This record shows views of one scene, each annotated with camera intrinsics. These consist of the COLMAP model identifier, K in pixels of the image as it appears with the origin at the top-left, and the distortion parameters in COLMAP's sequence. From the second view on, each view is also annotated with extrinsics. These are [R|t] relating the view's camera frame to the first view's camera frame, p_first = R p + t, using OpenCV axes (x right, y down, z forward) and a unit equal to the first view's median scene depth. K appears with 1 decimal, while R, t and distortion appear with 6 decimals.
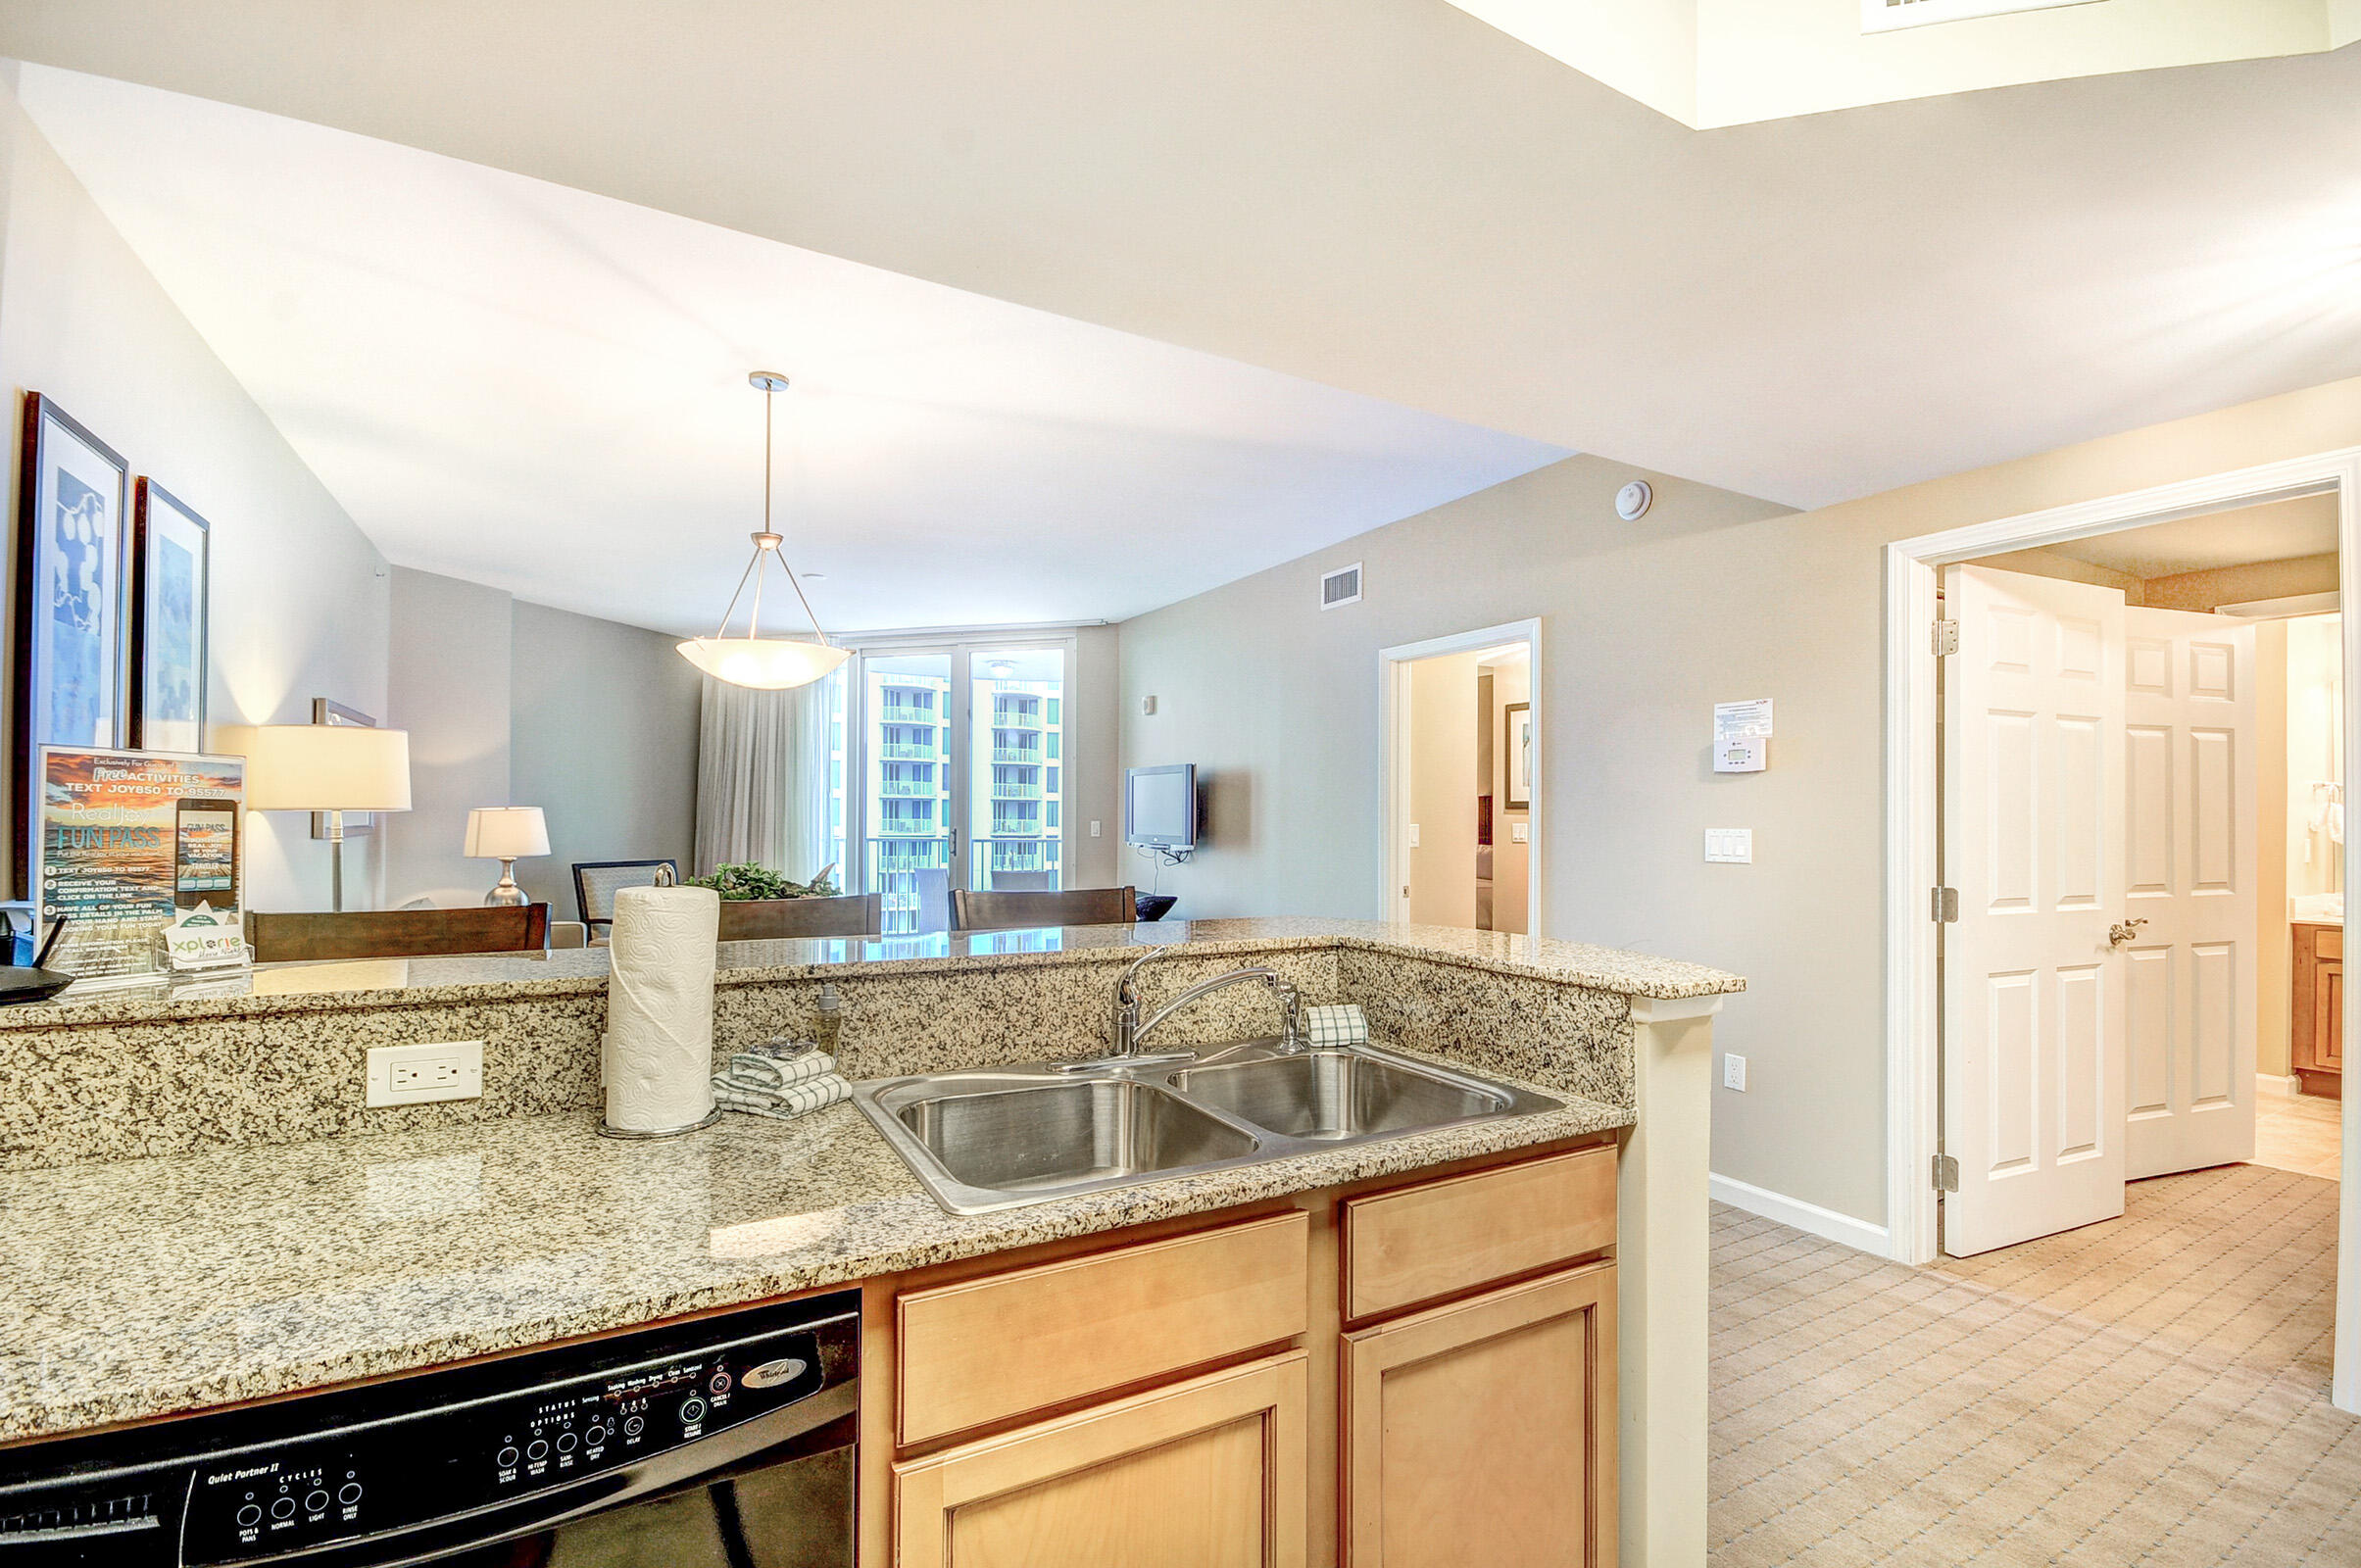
lens RADIAL K [[1080.6, 0, 1180.0], [0, 1080.6, 816.9], [0, 0, 1]] dist [-0.001094, 0.000084]
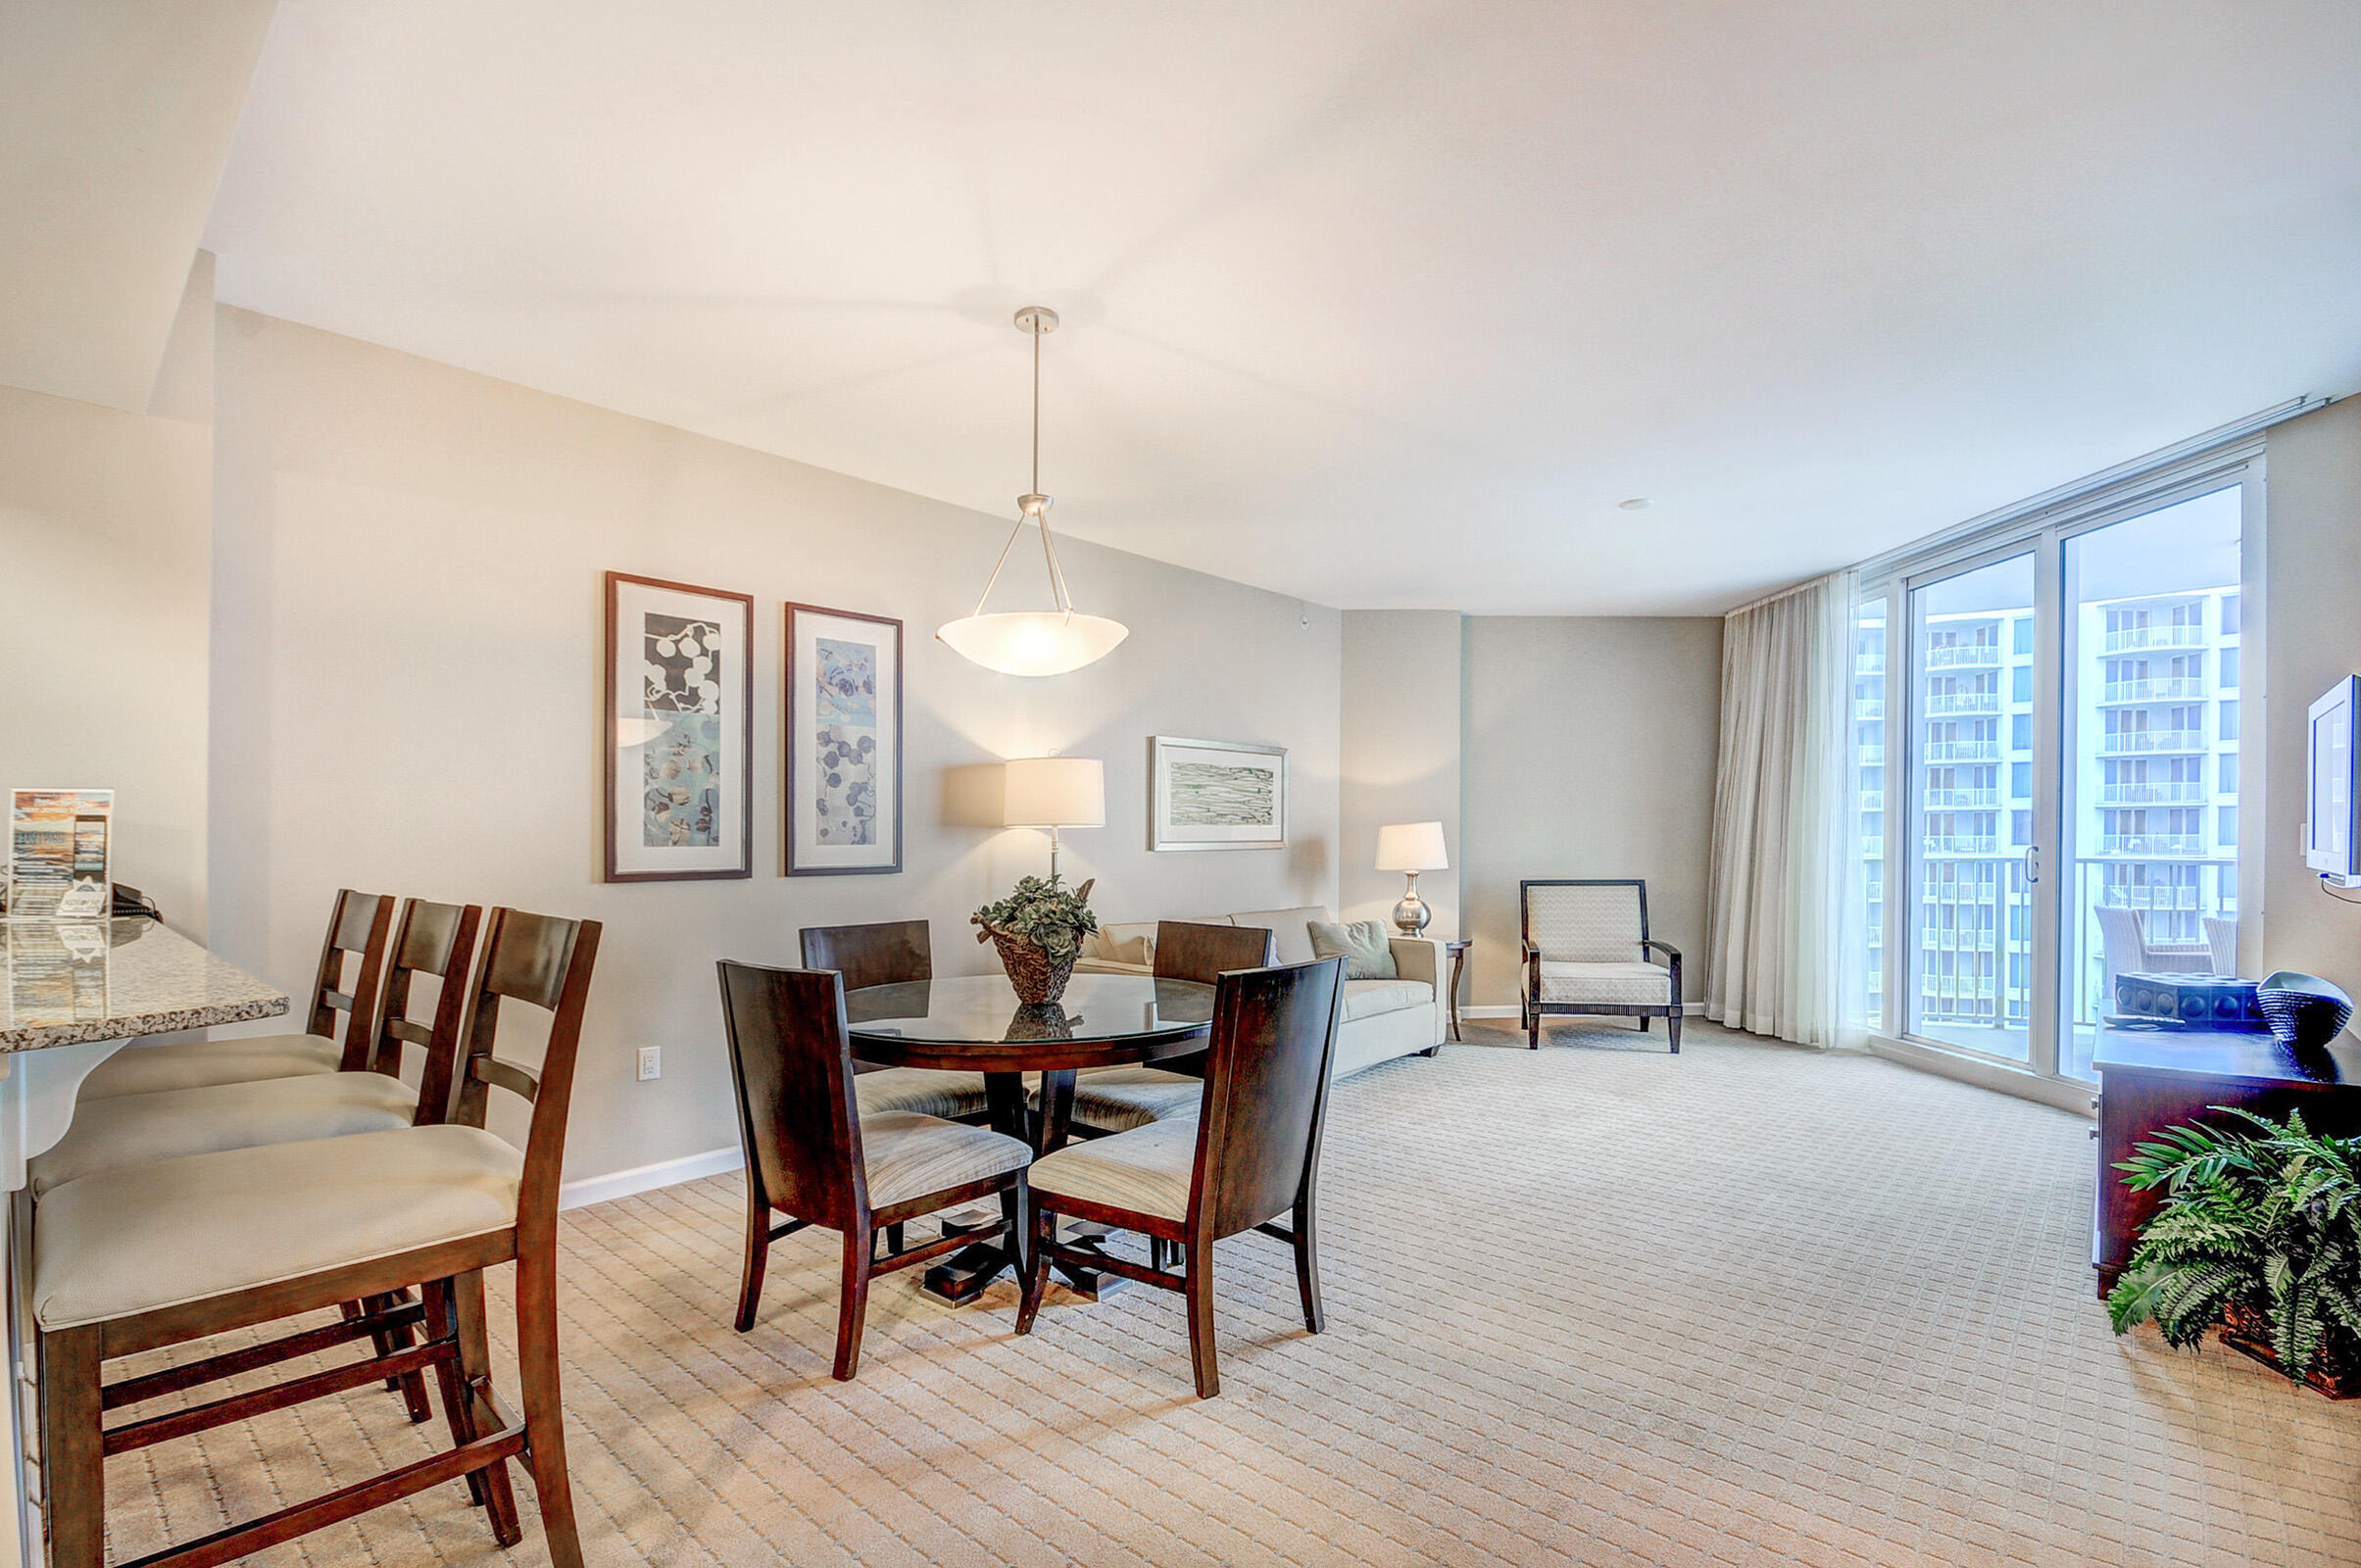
lens RADIAL K [[1049.9, 0, 1145.8], [0, 1049.9, 845.7], [0, 0, 1]] dist [-0.012457, 0.000190]
pose [[0.310045, -0.003193, -0.950717, 0.443255], [0.010416, 0.999946, 0.000039, 0.018896], [0.950665, -0.009914, 0.310061, 0.815311]]
